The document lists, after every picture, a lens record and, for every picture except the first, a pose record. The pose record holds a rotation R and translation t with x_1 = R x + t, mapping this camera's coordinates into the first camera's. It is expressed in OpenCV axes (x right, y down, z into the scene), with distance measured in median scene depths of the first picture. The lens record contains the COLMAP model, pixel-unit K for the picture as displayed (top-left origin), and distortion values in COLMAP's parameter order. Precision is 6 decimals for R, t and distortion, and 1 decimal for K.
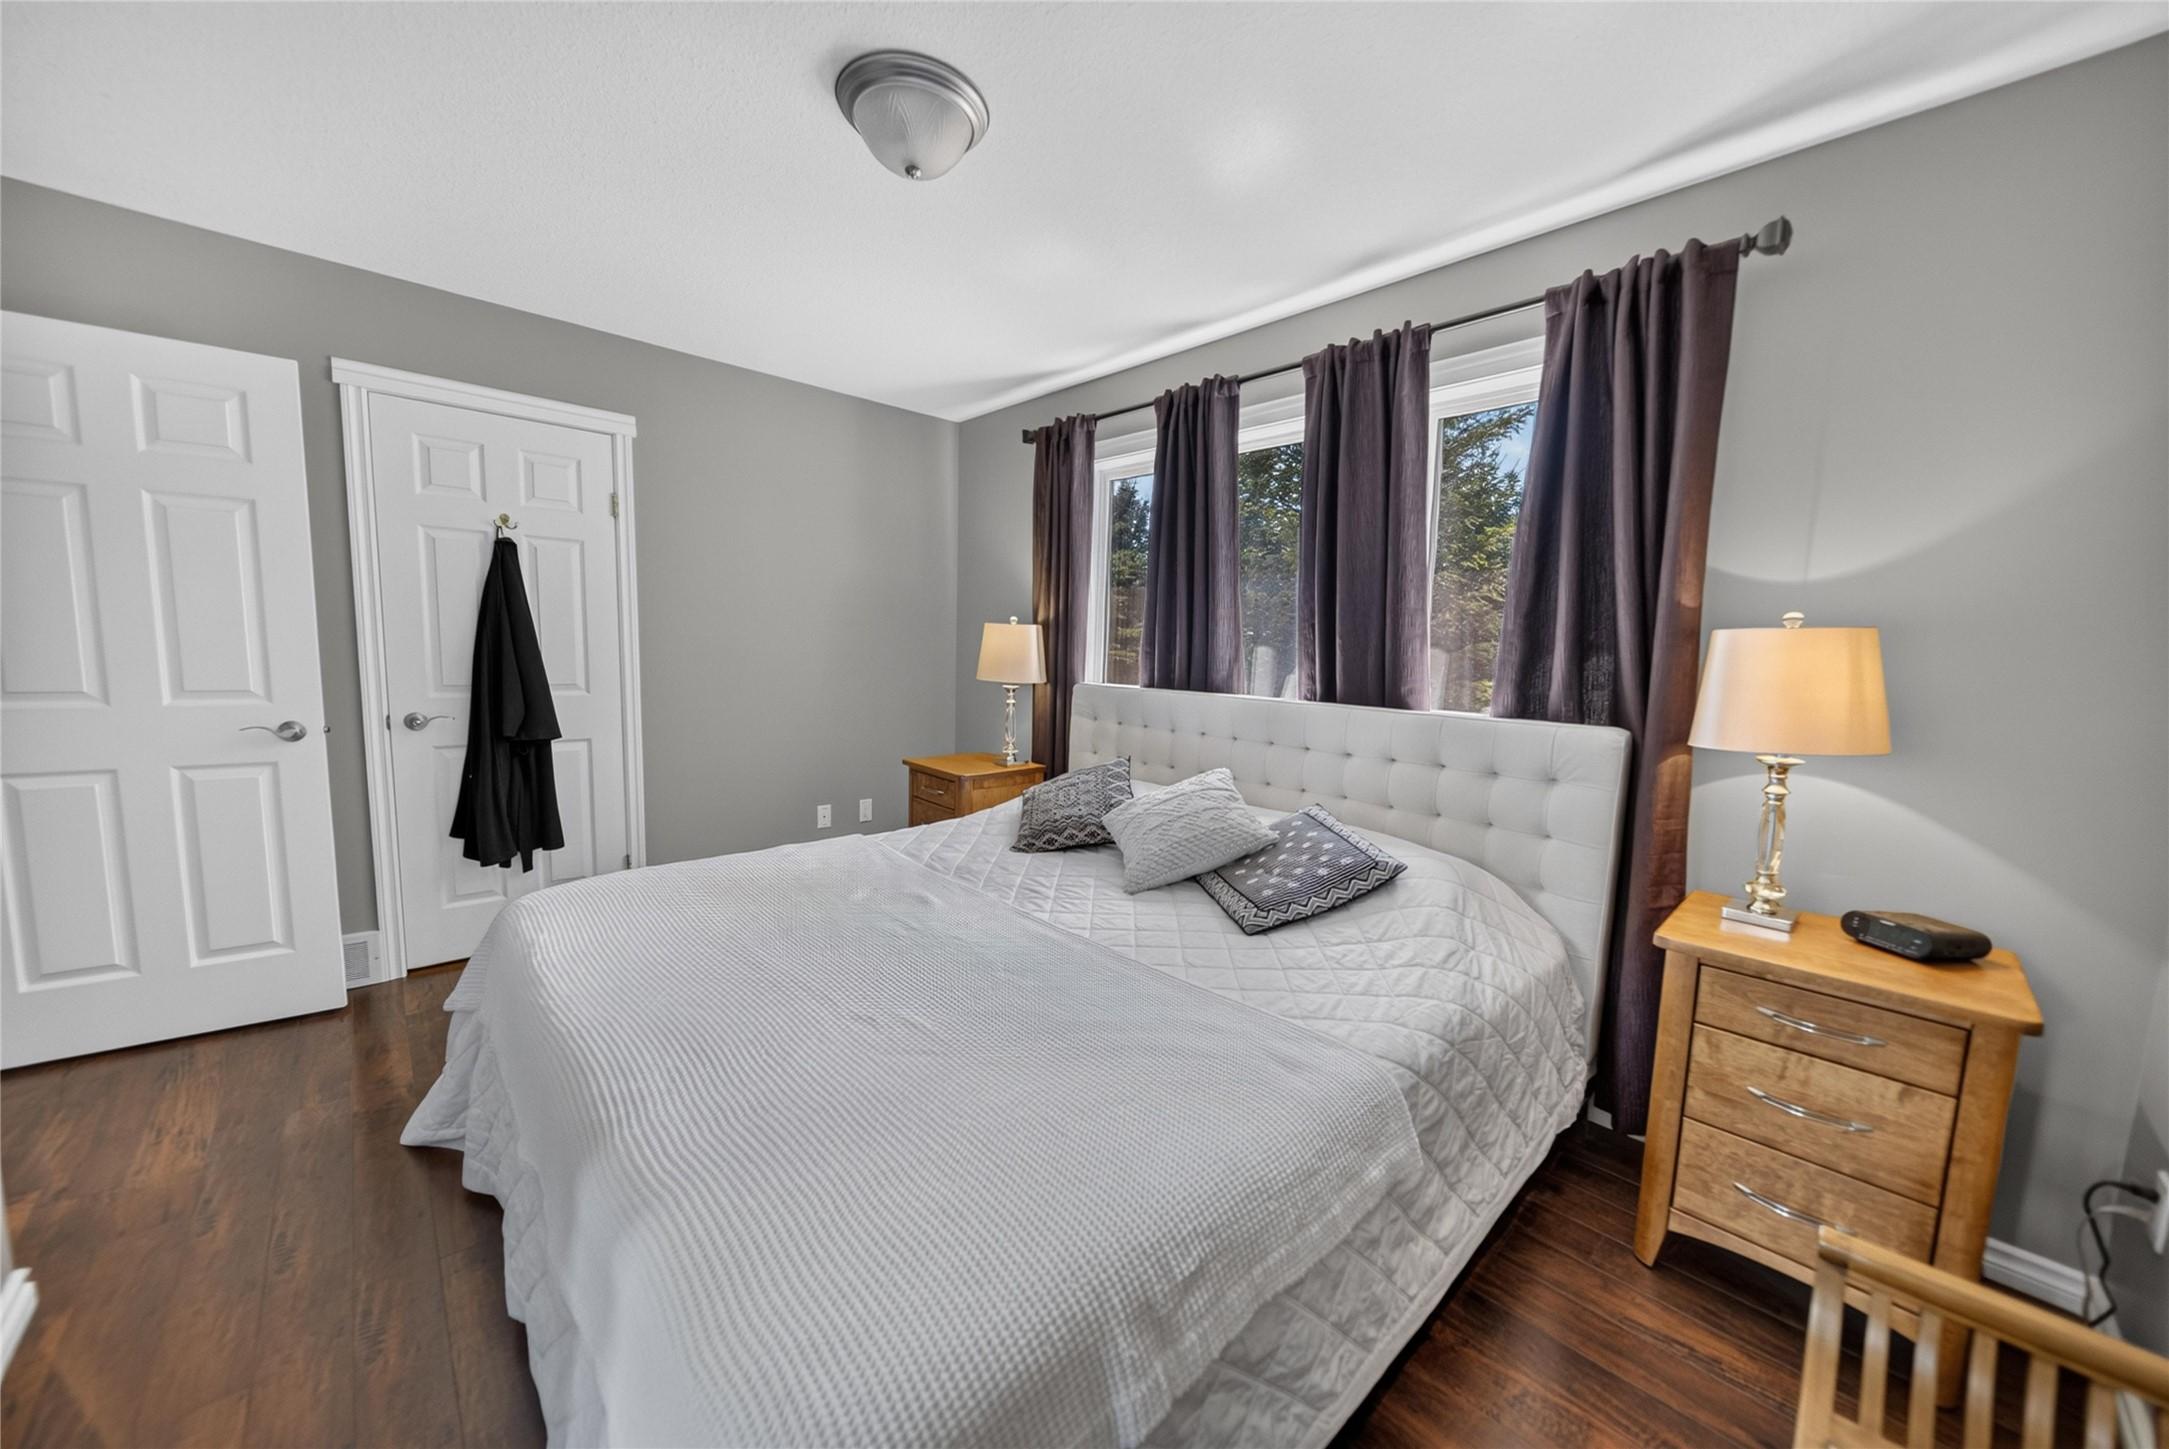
lens RADIAL K [[798.2, 0, 1084.5], [0, 798.2, 724.5], [0, 0, 1]] dist [-0.000689, -0.000009]
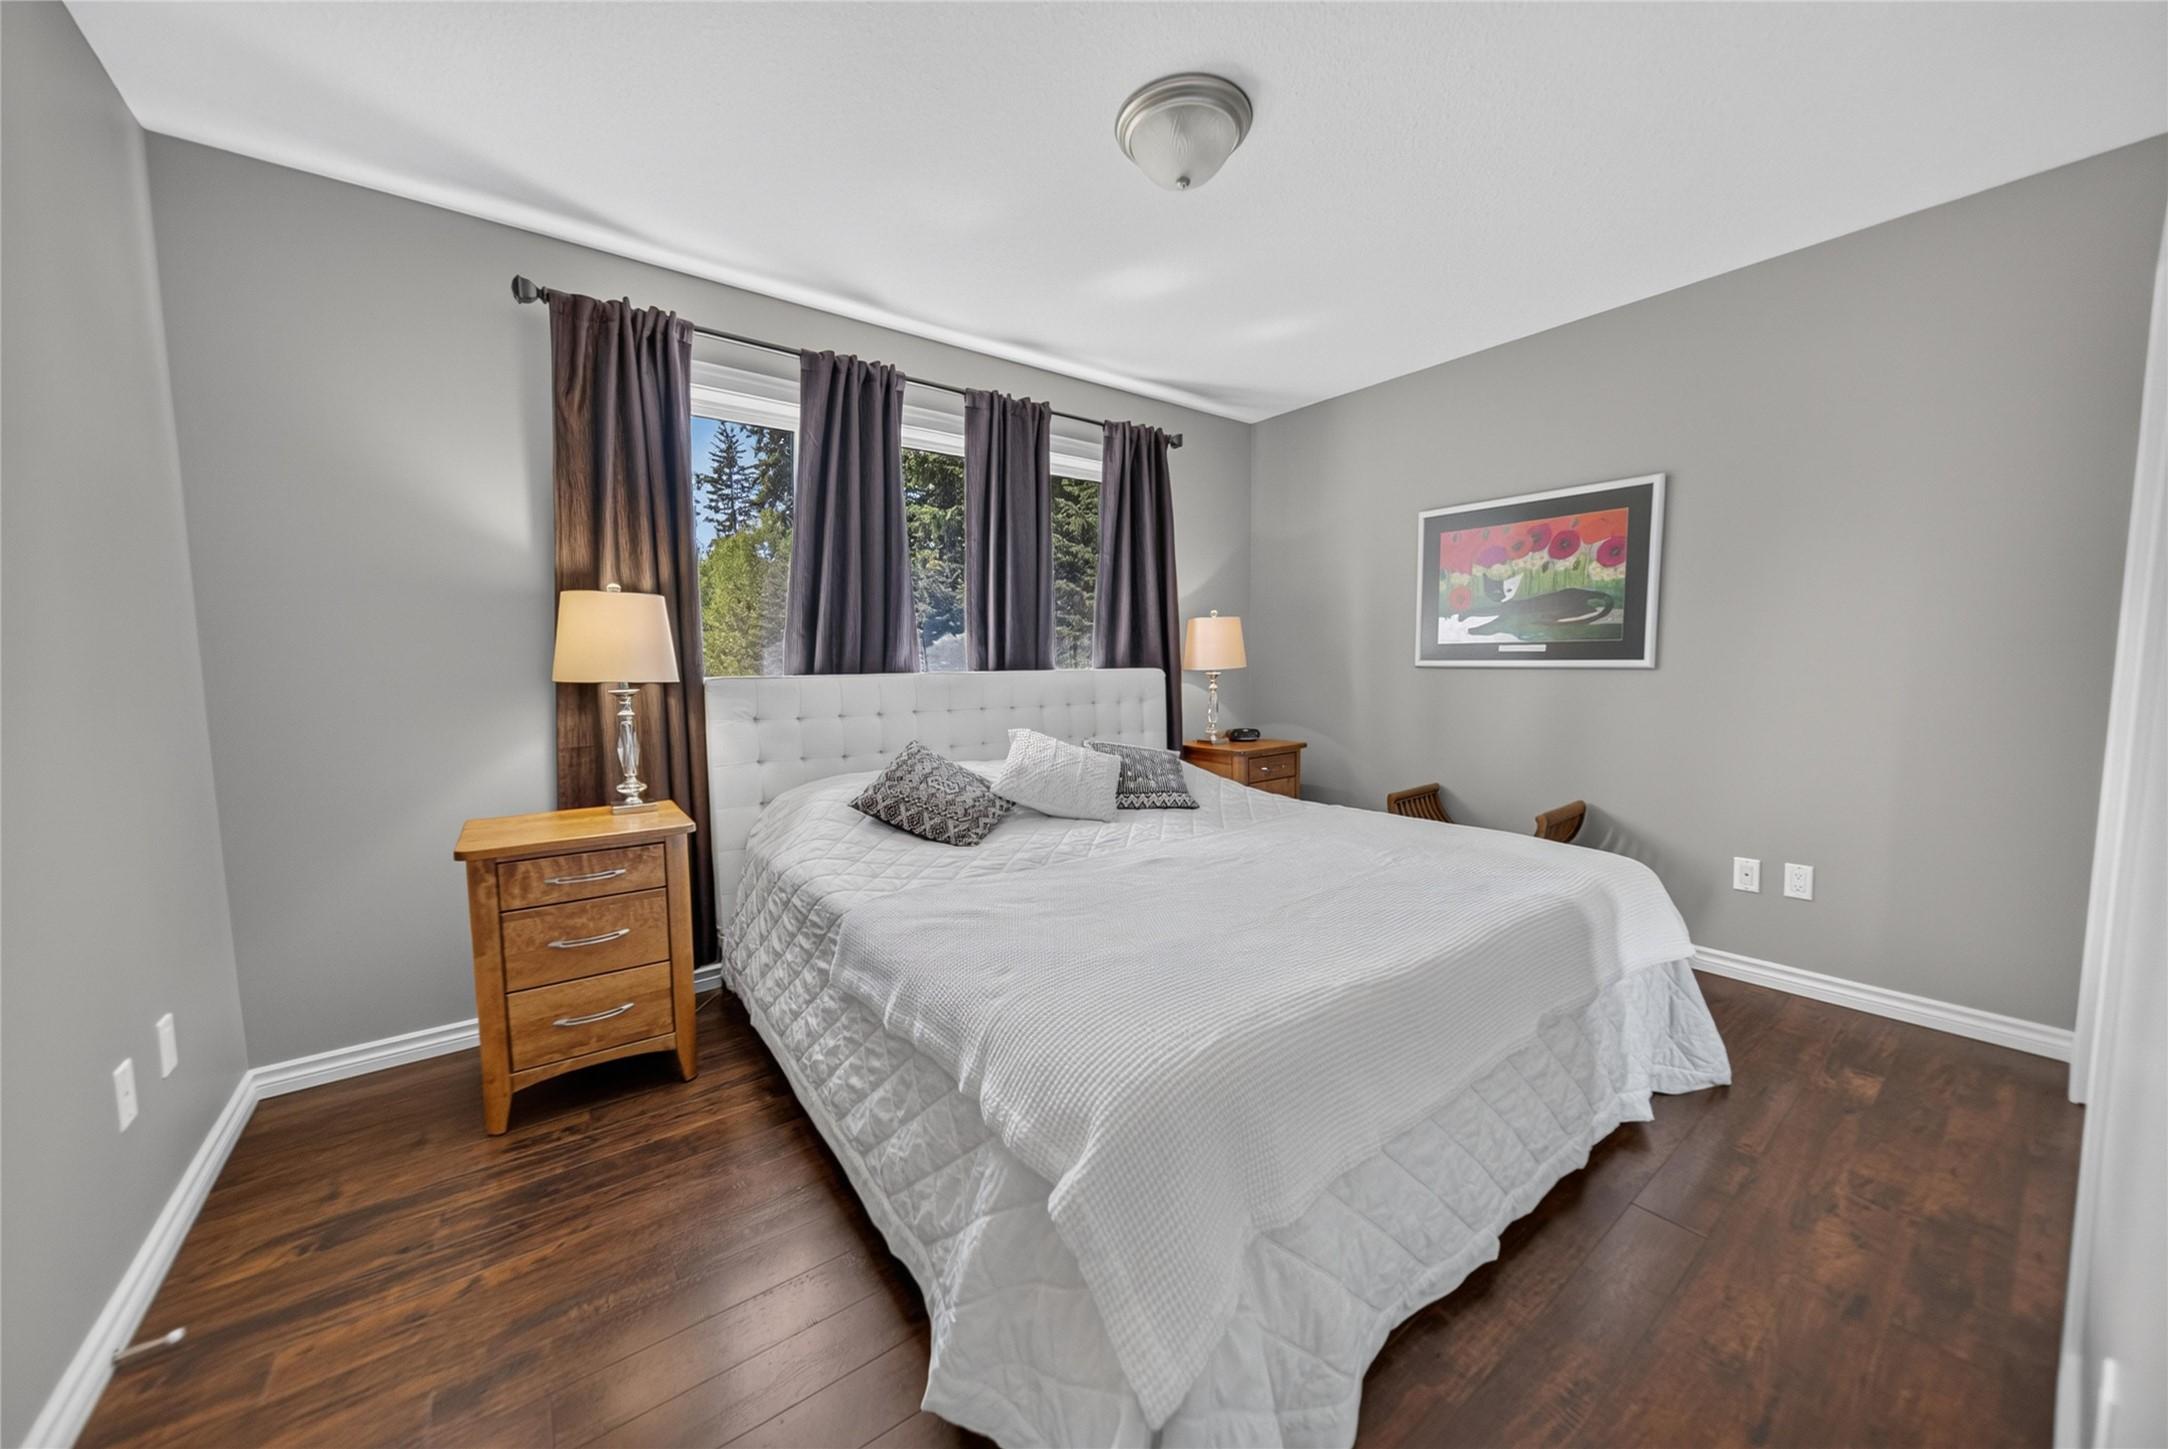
lens RADIAL K [[765.9, 0, 1080.5], [0, 765.9, 727.7], [0, 0, 1]] dist [-0.001538, -0.000033]
pose [[0.085632, -0.114099, 0.989772, -0.837883], [0.119550, 0.987420, 0.103485, -0.045118], [-0.989128, 0.109465, 0.098195, 0.701716]]
